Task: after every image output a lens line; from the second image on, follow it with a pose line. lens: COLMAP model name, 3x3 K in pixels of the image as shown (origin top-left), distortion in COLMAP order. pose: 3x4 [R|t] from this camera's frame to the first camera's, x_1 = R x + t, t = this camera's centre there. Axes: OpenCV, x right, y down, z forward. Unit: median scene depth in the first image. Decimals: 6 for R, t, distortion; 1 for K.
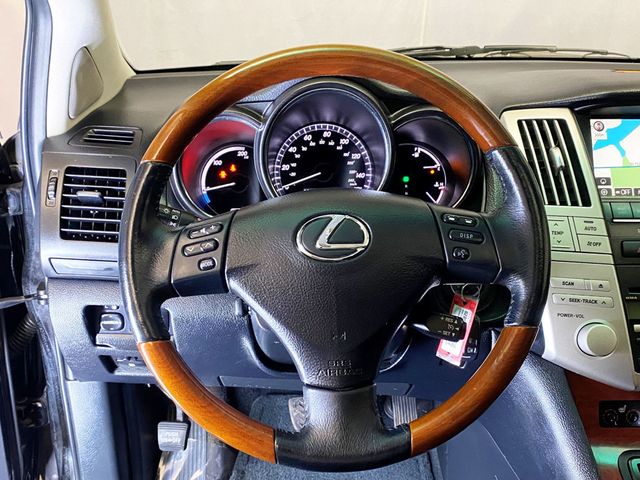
lens RADIAL K [[649.3, 0, 319.4], [0, 649.3, 239.5], [0, 0, 1]] dist [-0.003376, 0.000000]
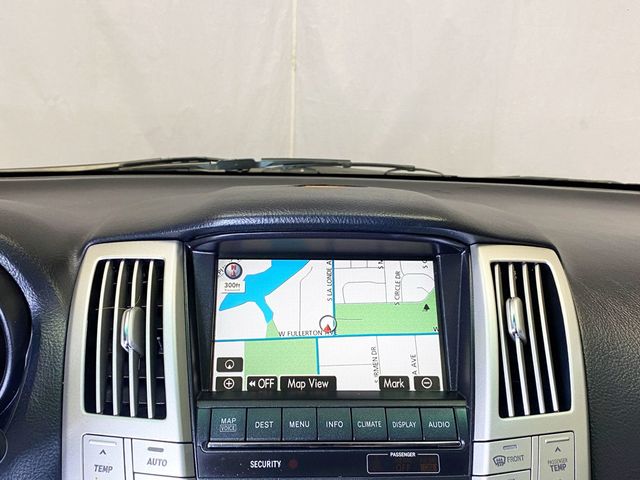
lens RADIAL K [[649.3, 0, 321.7], [0, 649.3, 239.6], [0, 0, 1]] dist [-0.003376, 0.000000]
pose [[0.998047, 0.007237, 0.062044, 0.280617], [0.004209, 0.983215, -0.182402, -0.054192], [-0.062323, 0.182307, 0.981265, 0.230676]]
